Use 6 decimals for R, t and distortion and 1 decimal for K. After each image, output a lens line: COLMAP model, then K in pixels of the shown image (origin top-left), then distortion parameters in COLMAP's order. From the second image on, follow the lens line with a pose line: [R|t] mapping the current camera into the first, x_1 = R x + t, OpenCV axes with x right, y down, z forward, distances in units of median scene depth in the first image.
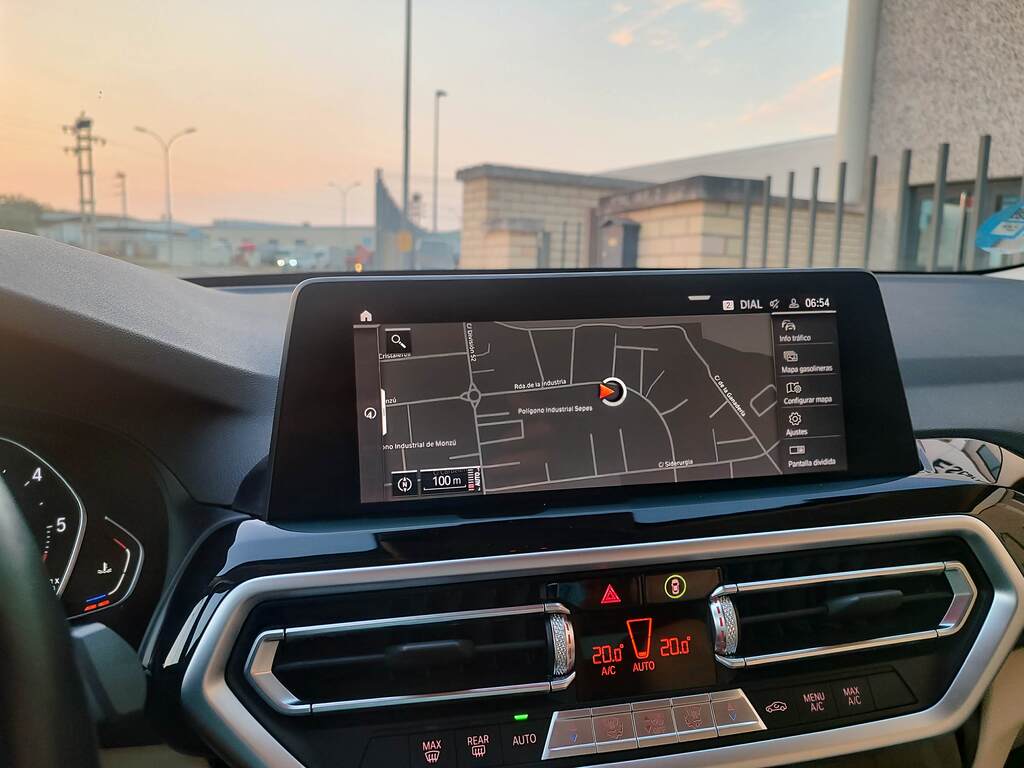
lens RADIAL K [[731.8, 0, 512.0], [0, 731.8, 384.0], [0, 0, 1]] dist [0.025867, -0.022599]
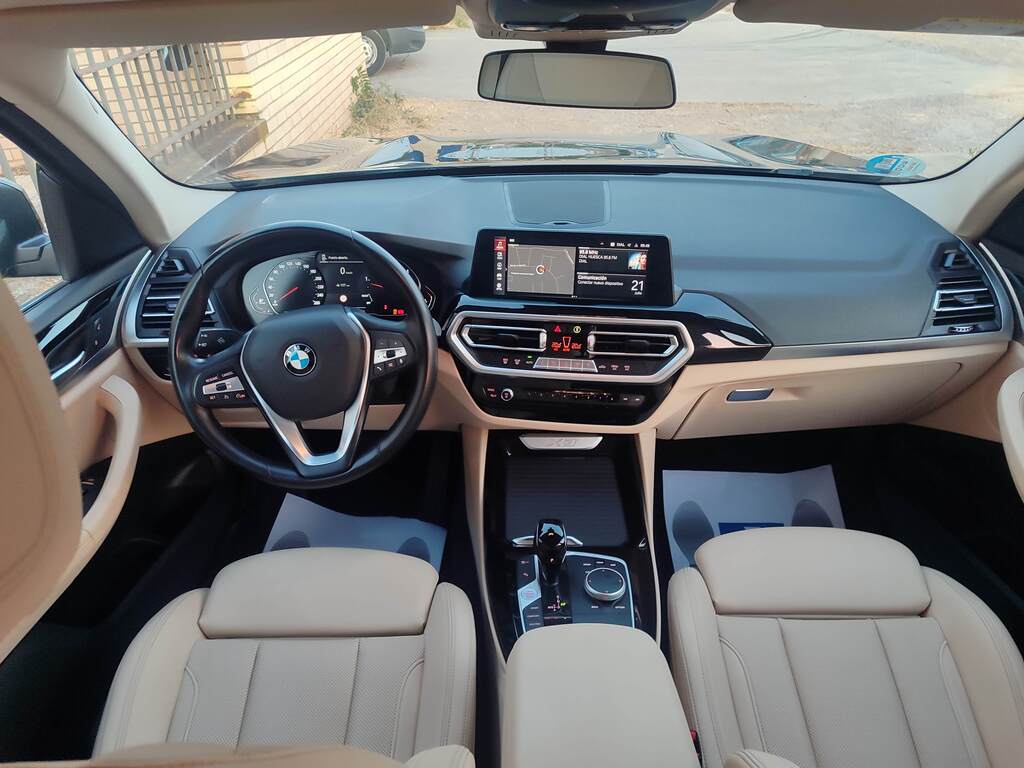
lens RADIAL K [[731.8, 0, 512.0], [0, 731.8, 384.0], [0, 0, 1]] dist [0.025867, -0.022599]
pose [[0.941188, 0.163775, -0.295538, 0.992379], [-0.054898, 0.937175, 0.344514, -0.652291], [0.333394, -0.308028, 0.891049, -2.247111]]
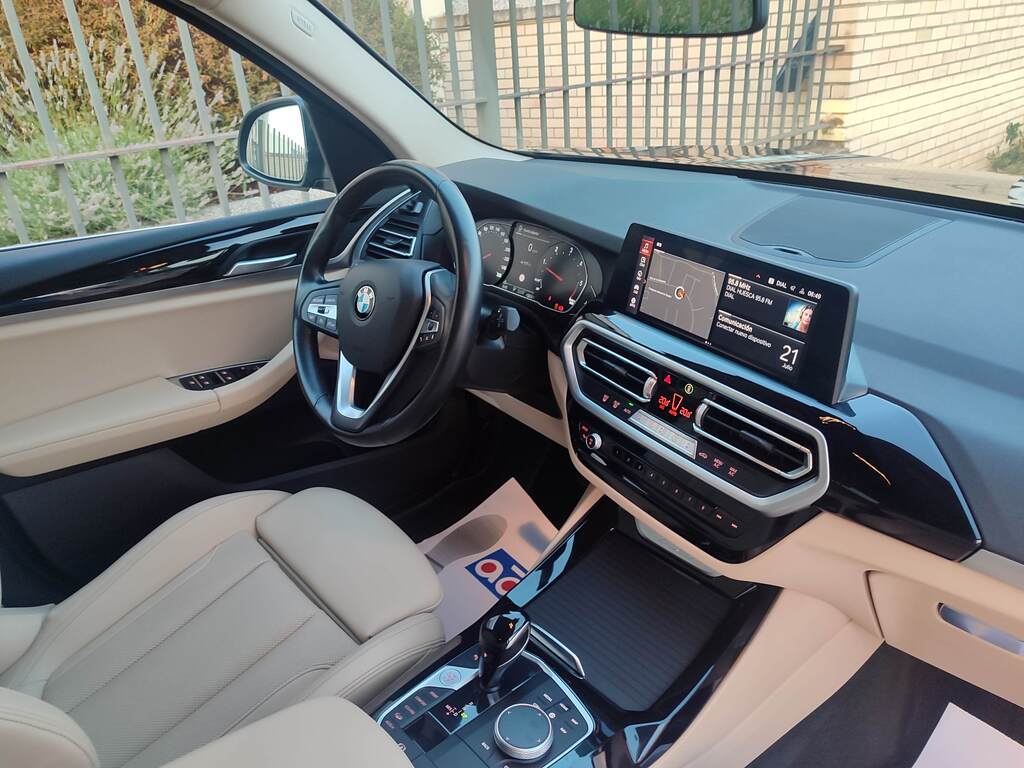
lens RADIAL K [[731.8, 0, 512.0], [0, 731.8, 384.0], [0, 0, 1]] dist [0.025867, -0.022599]
pose [[0.404729, 0.419165, -0.812708, 1.890171], [-0.163172, 0.907594, 0.386844, -0.553016], [0.899761, -0.023955, 0.435726, -0.532952]]
